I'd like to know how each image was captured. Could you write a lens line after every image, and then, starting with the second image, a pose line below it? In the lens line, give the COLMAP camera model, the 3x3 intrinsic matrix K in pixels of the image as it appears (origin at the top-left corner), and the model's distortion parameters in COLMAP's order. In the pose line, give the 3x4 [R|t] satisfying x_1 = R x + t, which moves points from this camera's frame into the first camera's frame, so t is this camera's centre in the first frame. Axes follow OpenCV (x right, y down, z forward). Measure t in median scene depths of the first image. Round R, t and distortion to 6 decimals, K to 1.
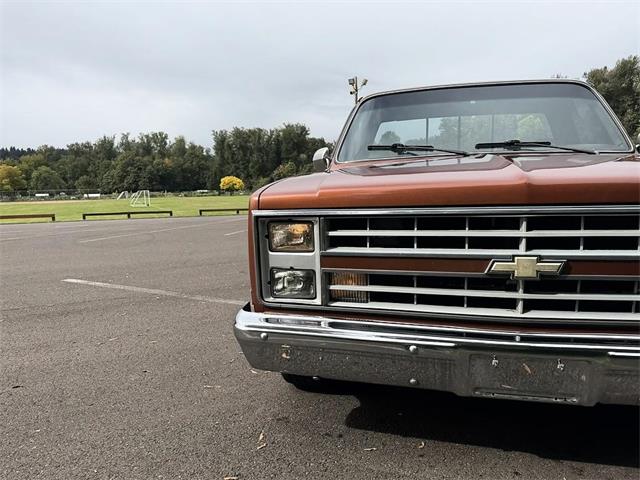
lens RADIAL K [[452.6, 0, 313.7], [0, 452.6, 240.0], [0, 0, 1]] dist [0.095436, -0.137926]
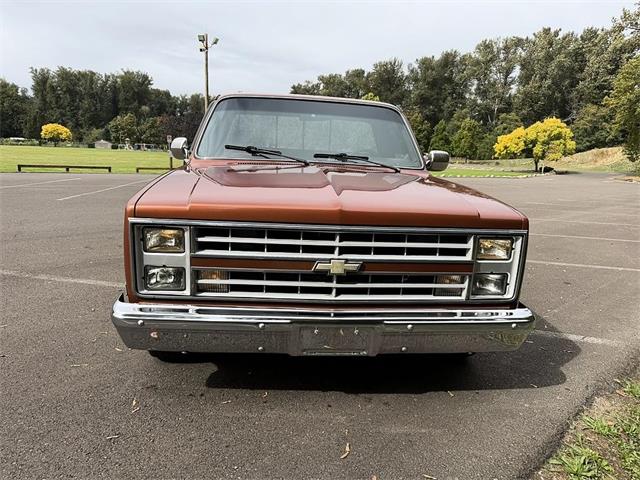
lens RADIAL K [[456.9, 0, 320.0], [0, 456.9, 240.0], [0, 0, 1]] dist [0.089788, -0.116747]
pose [[0.942845, 0.003075, 0.333218, -0.066659], [-0.030217, 0.996627, 0.076303, -0.112675], [-0.331860, -0.082011, 0.939757, -0.290218]]
